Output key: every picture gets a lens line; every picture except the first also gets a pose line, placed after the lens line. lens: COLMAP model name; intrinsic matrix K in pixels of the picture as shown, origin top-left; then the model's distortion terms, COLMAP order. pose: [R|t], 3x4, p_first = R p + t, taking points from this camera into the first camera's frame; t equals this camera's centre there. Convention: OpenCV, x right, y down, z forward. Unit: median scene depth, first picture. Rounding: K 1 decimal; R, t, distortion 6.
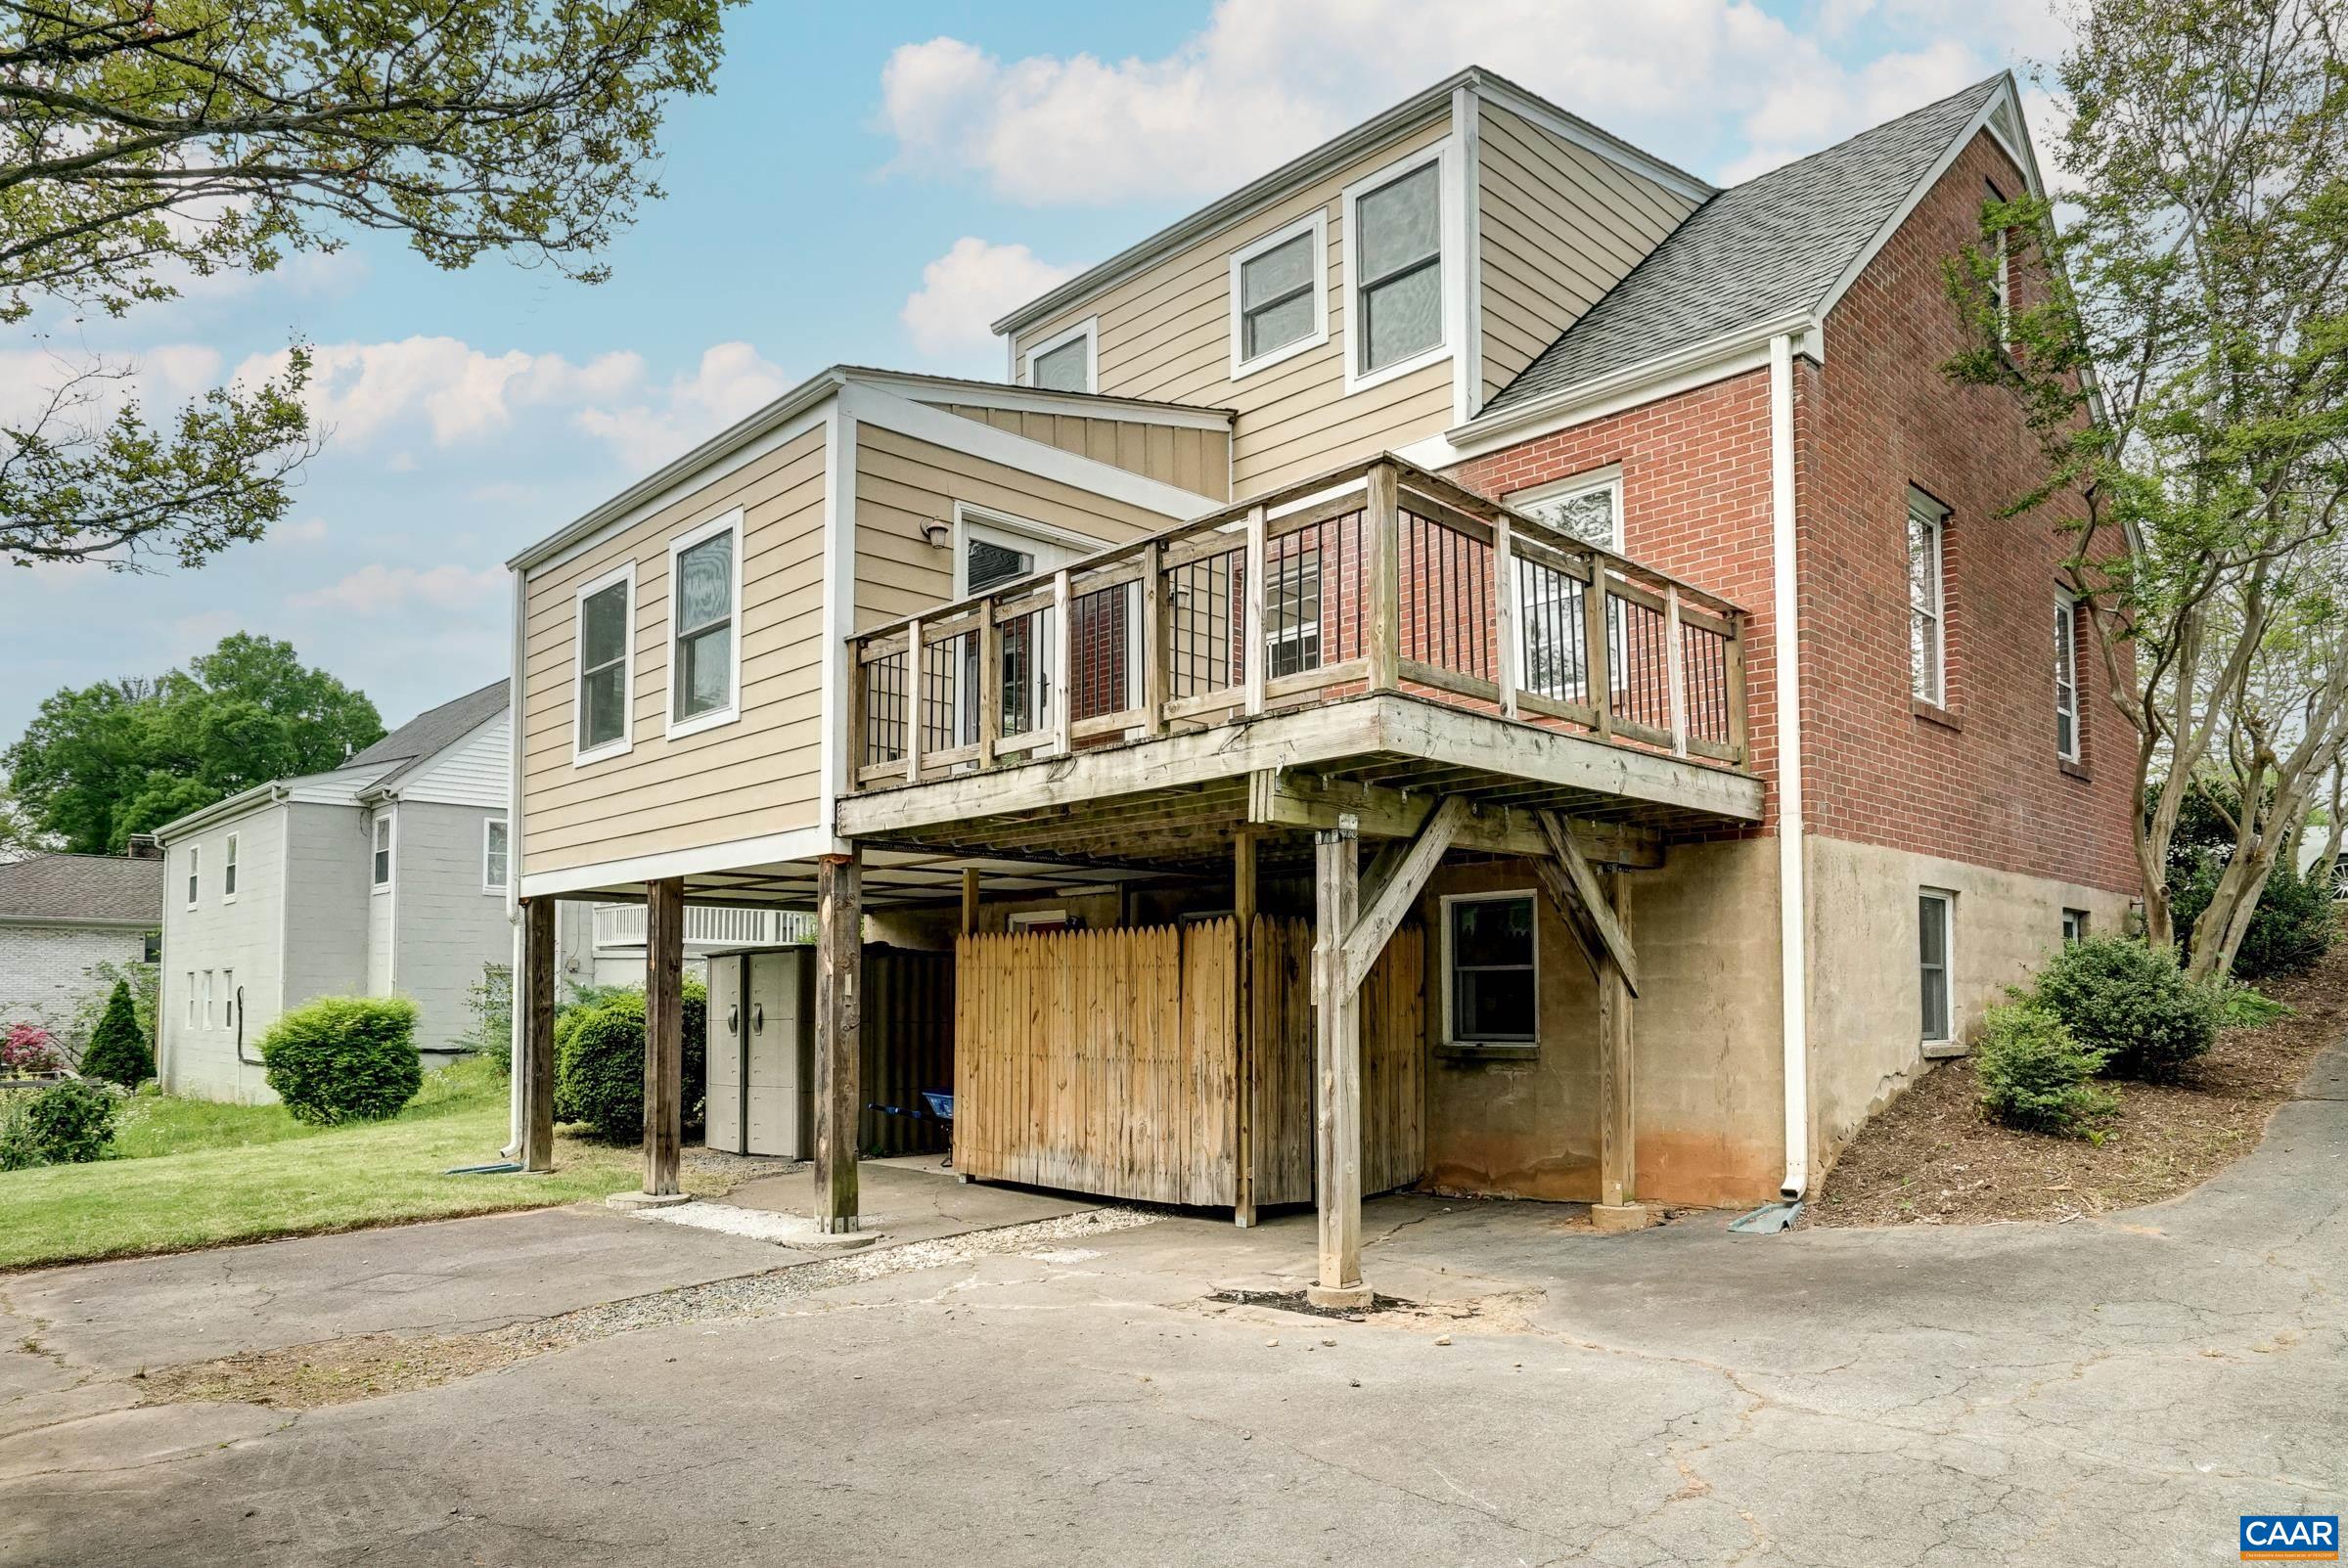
lens RADIAL K [[1482.1, 0, 1143.6], [0, 1482.1, 818.6], [0, 0, 1]] dist [-0.008890, -0.000464]
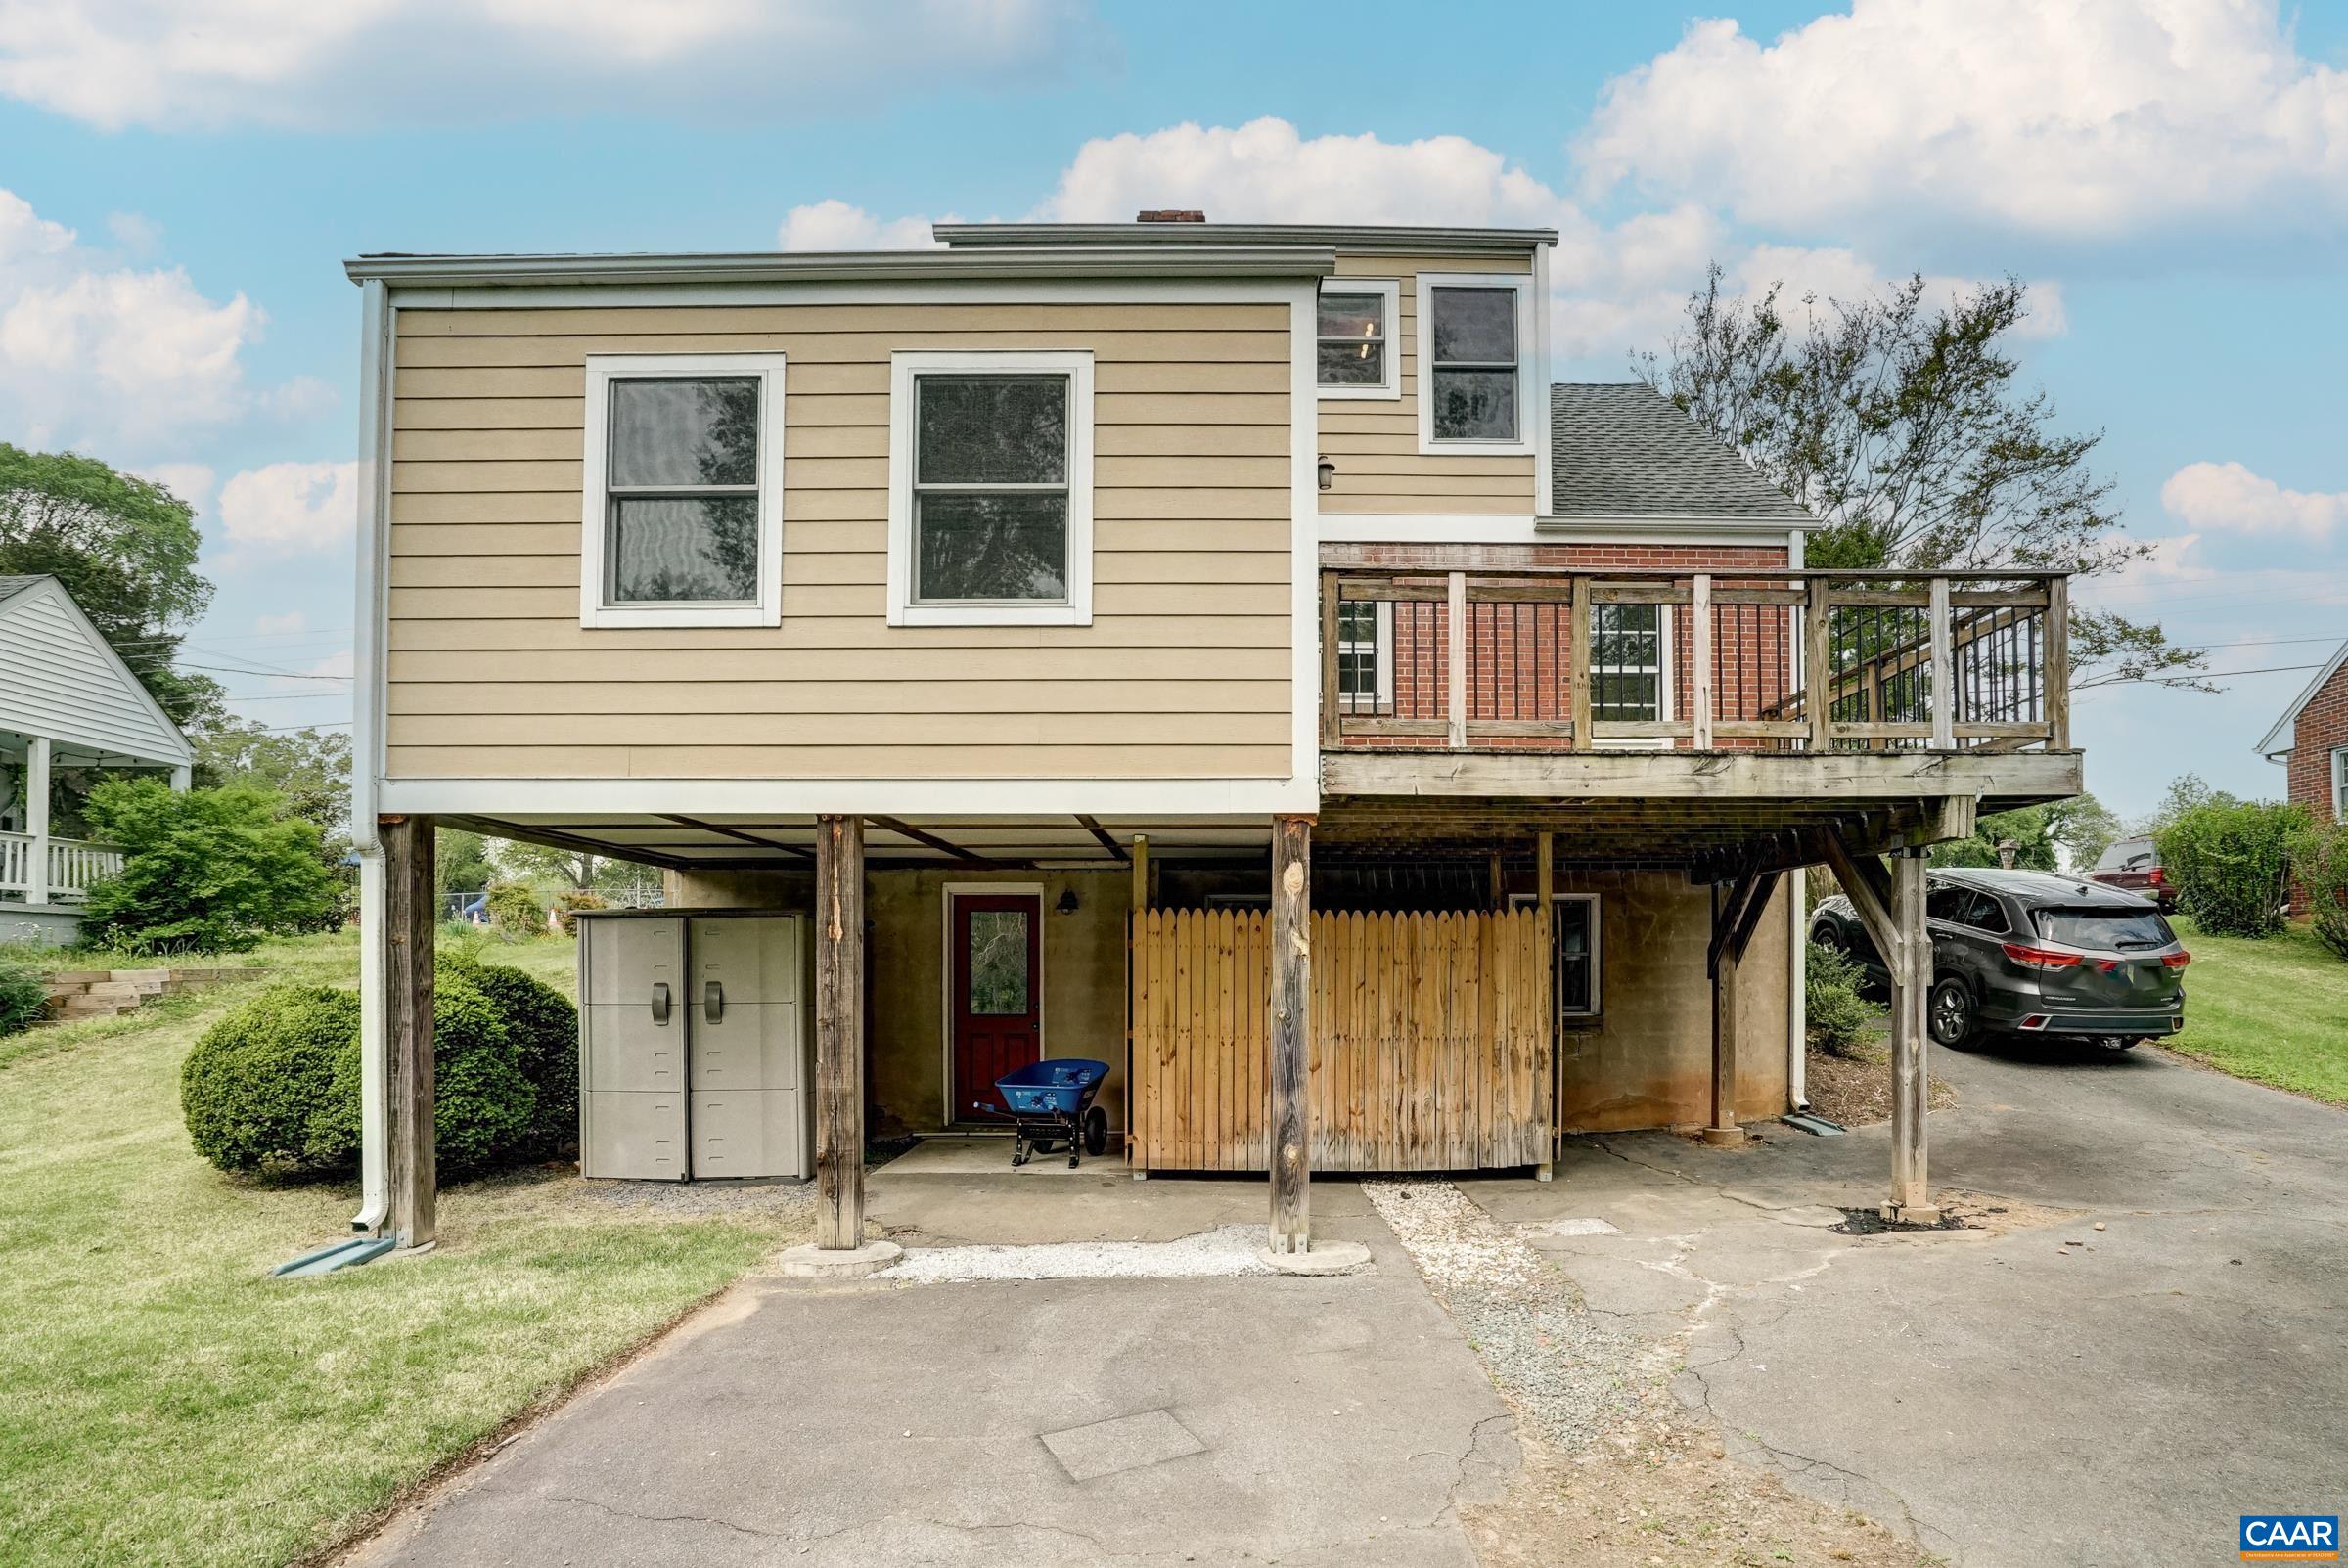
lens RADIAL K [[1192.1, 0, 1174.6], [0, 1192.1, 883.9], [0, 0, 1]] dist [-0.062132, 0.029479]
pose [[0.676921, 0.055637, 0.733950, -0.765580], [-0.093086, 0.995604, 0.010381, 0.064541], [-0.730146, -0.075348, 0.679124, 0.587808]]
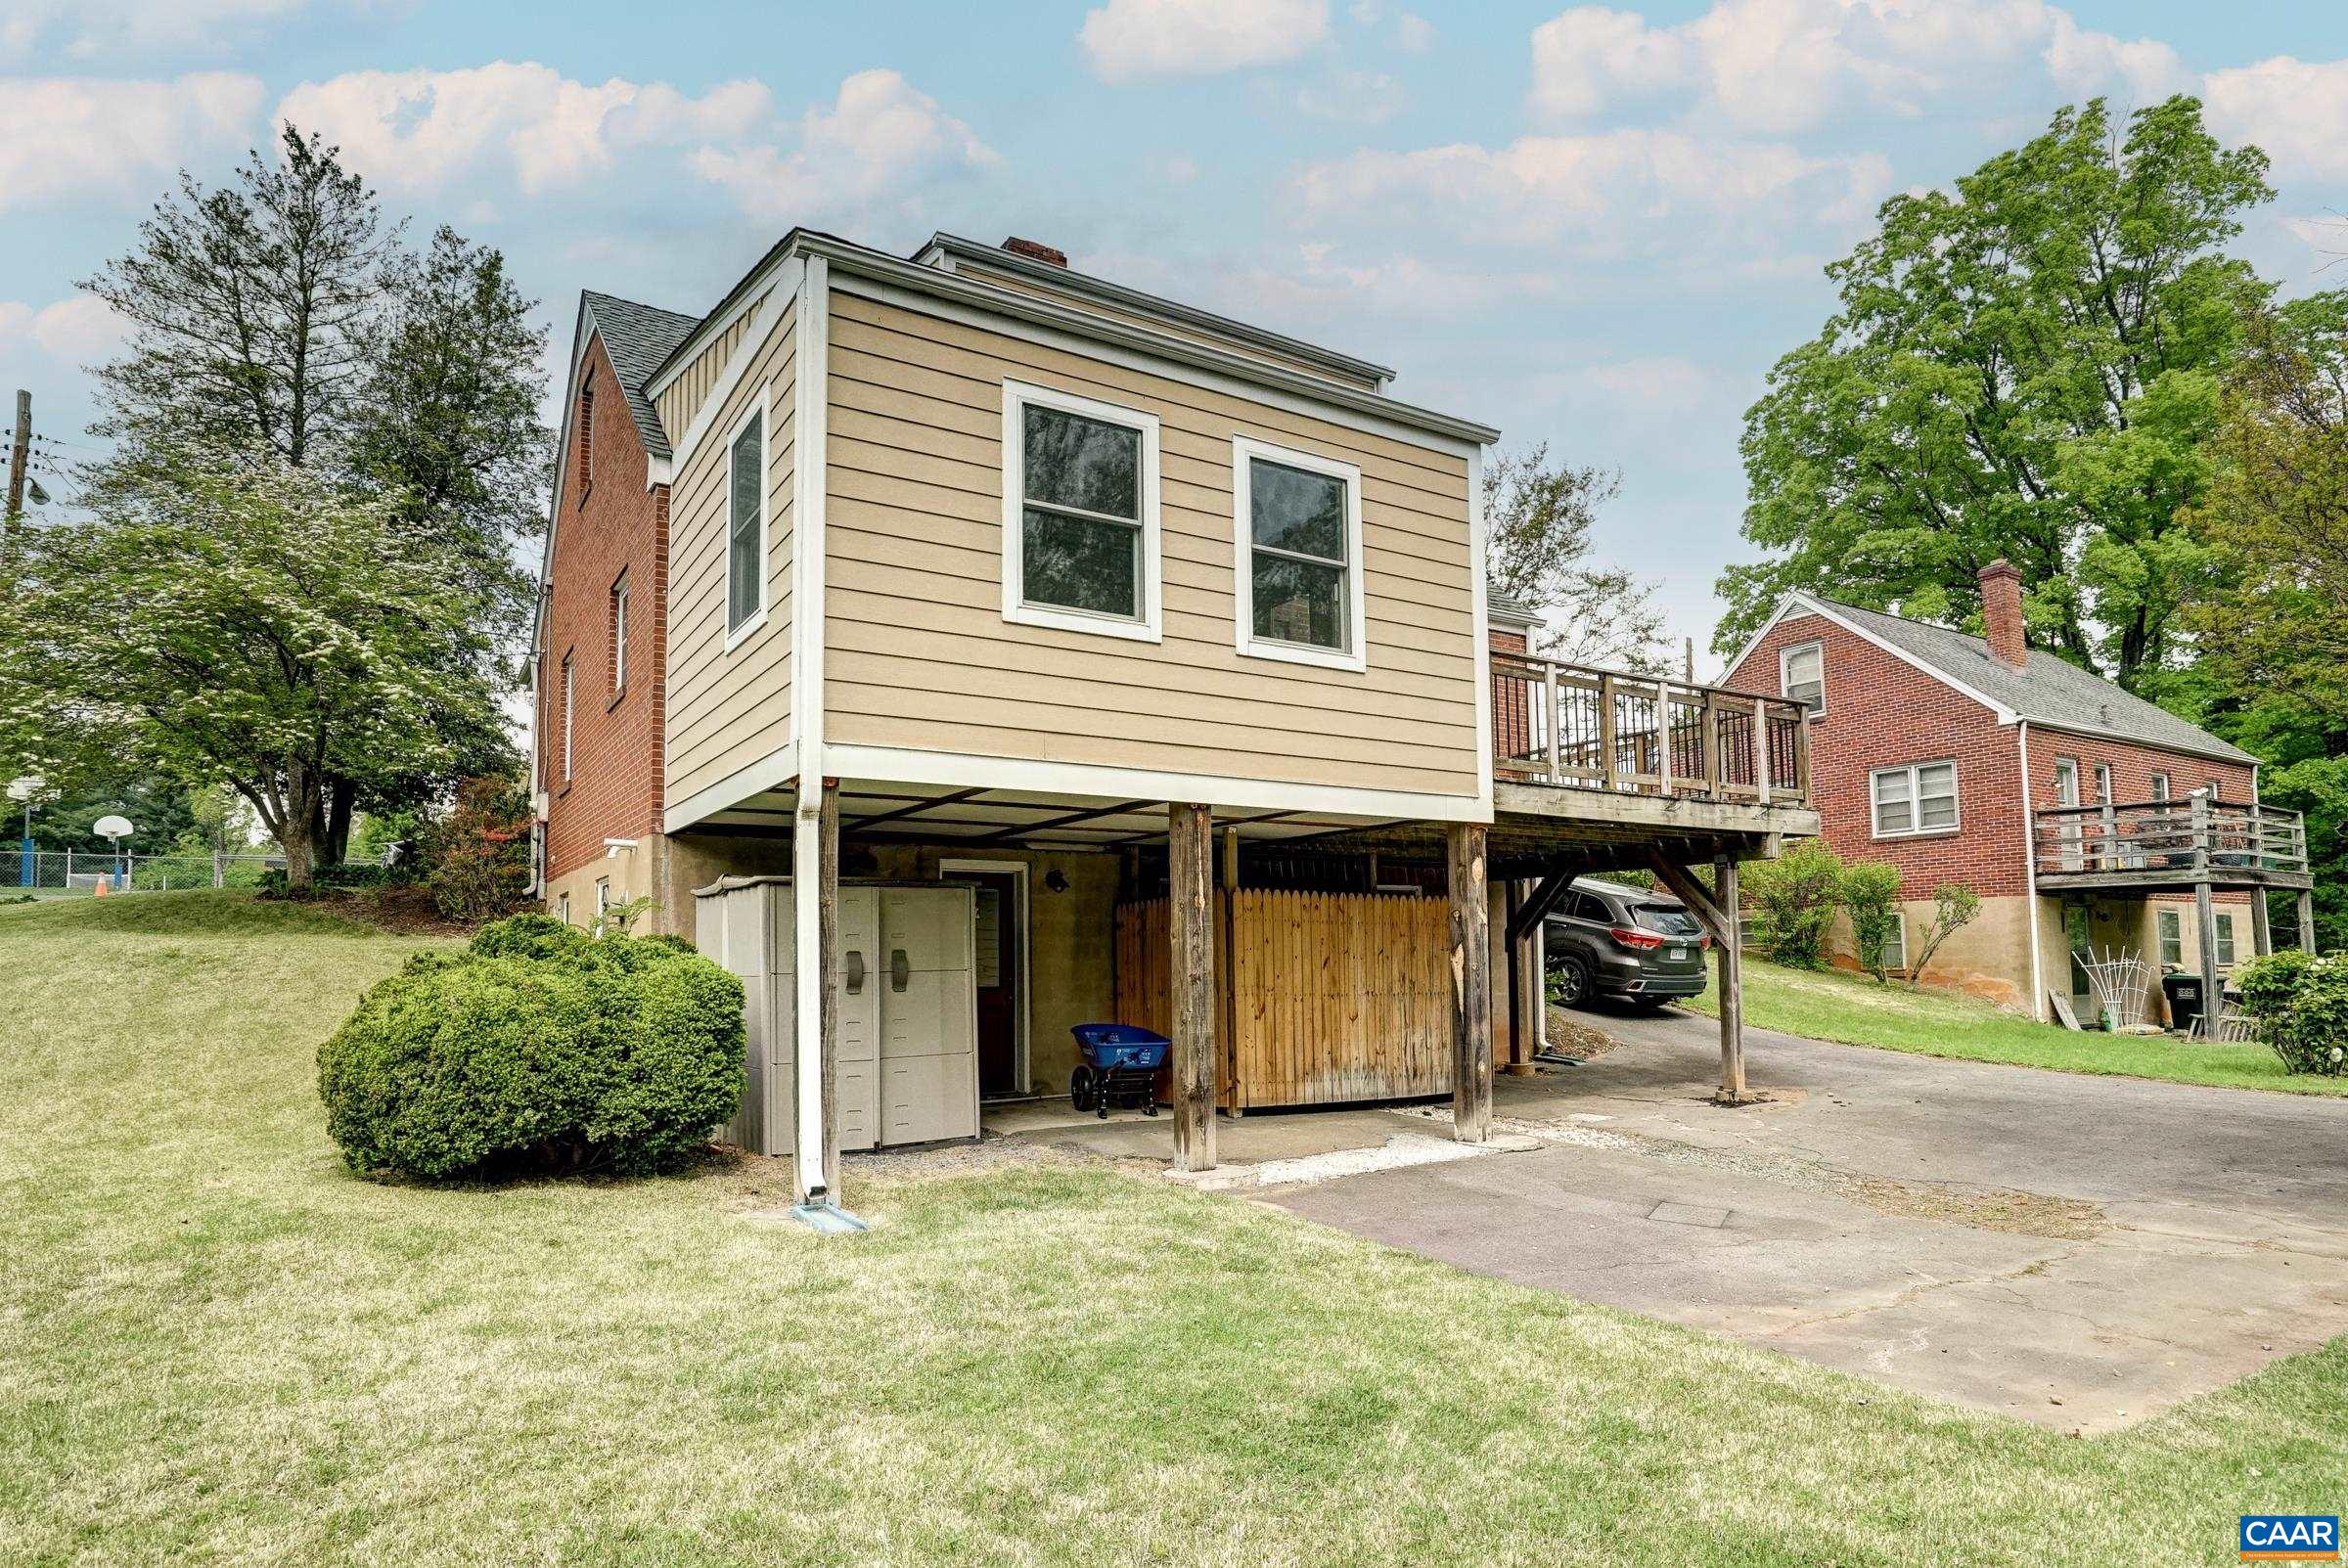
lens RADIAL K [[1296.5, 0, 1164.1], [0, 1296.5, 774.3], [0, 0, 1]] dist [-0.042337, 0.025234]
pose [[0.202433, 0.145369, 0.968447, -1.287587], [-0.115964, 0.985521, -0.123692, 0.145197], [-0.972406, -0.087266, 0.216360, 1.033286]]
